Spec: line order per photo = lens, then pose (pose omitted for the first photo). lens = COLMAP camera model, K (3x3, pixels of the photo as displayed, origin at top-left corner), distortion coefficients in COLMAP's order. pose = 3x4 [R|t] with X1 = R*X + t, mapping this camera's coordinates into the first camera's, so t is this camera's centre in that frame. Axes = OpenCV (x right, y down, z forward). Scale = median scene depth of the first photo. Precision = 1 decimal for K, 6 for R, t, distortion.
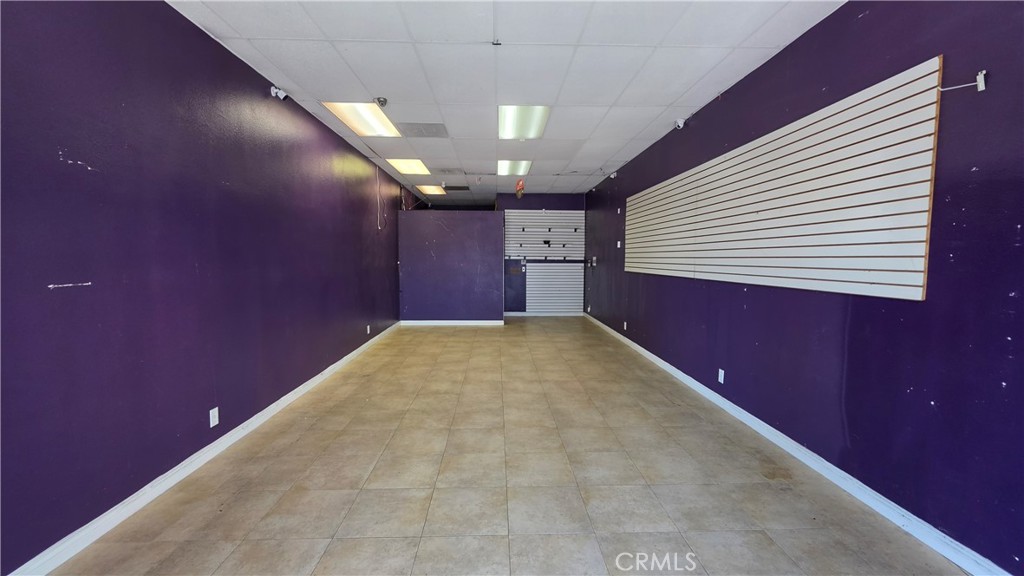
lens RADIAL K [[415.4, 0, 512.9], [0, 415.4, 286.4], [0, 0, 1]] dist [0.002801, 0.000698]
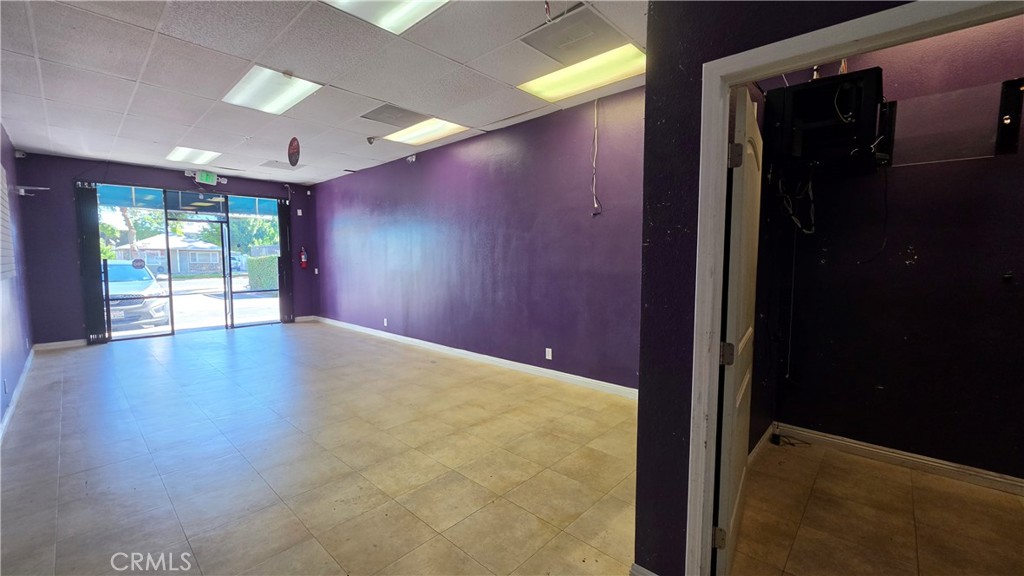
lens RADIAL K [[415.4, 0, 509.6], [0, 415.4, 289.6], [0, 0, 1]] dist [0.002801, 0.000698]
pose [[-0.716726, 0.055852, -0.695115, 0.300313], [-0.044697, 0.991059, 0.125718, -0.143767], [0.695921, 0.121175, -0.707821, 2.154195]]
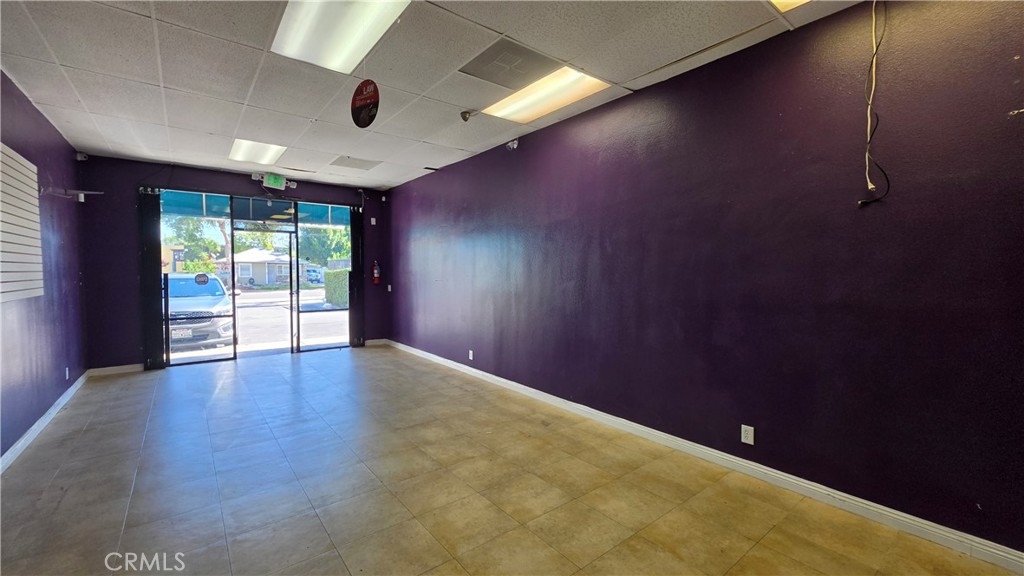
lens RADIAL K [[415.4, 0, 509.5], [0, 415.4, 290.0], [0, 0, 1]] dist [0.002801, 0.000698]
pose [[-0.812954, 0.024601, -0.581809, 0.173010], [-0.042167, 0.993998, 0.100950, -0.127049], [0.580800, 0.106600, -0.807036, 1.769268]]
